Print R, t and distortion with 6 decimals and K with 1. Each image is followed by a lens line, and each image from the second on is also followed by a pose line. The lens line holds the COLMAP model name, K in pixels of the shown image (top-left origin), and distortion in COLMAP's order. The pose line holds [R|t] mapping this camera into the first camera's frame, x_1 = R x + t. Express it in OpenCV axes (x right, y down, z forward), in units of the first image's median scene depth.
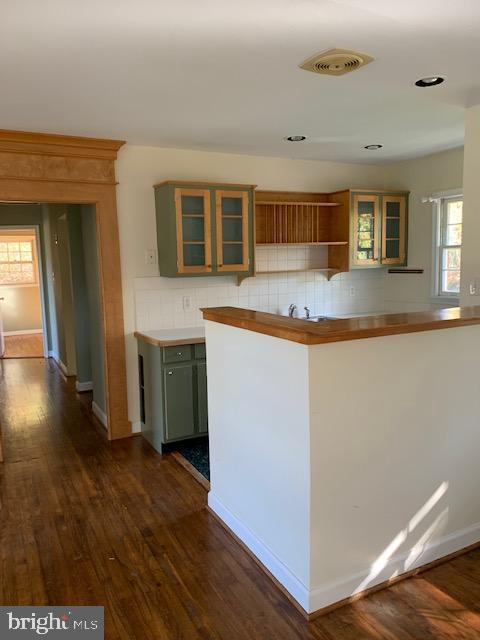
lens RADIAL K [[503.2, 0, 235.5], [0, 503.2, 320.4], [0, 0, 1]] dist [0.077086, -0.011098]
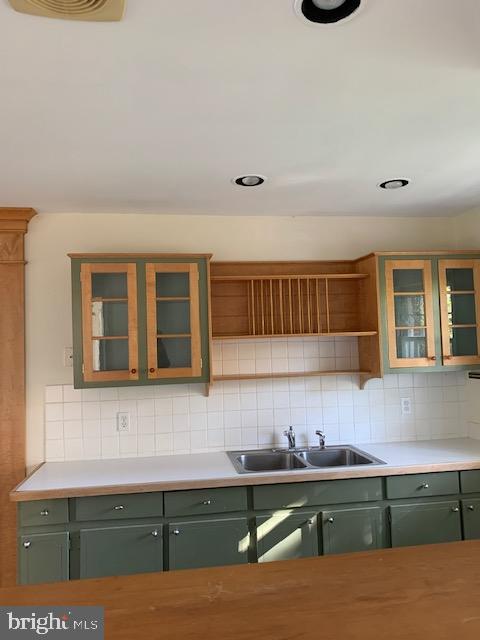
lens RADIAL K [[503.2, 0, 243.6], [0, 503.2, 315.1], [0, 0, 1]] dist [0.077086, -0.011098]
pose [[0.943432, -0.023119, -0.330759, 0.286797], [-0.033097, 0.986017, -0.163323, -0.067855], [0.329910, 0.165032, 0.929475, 0.359211]]
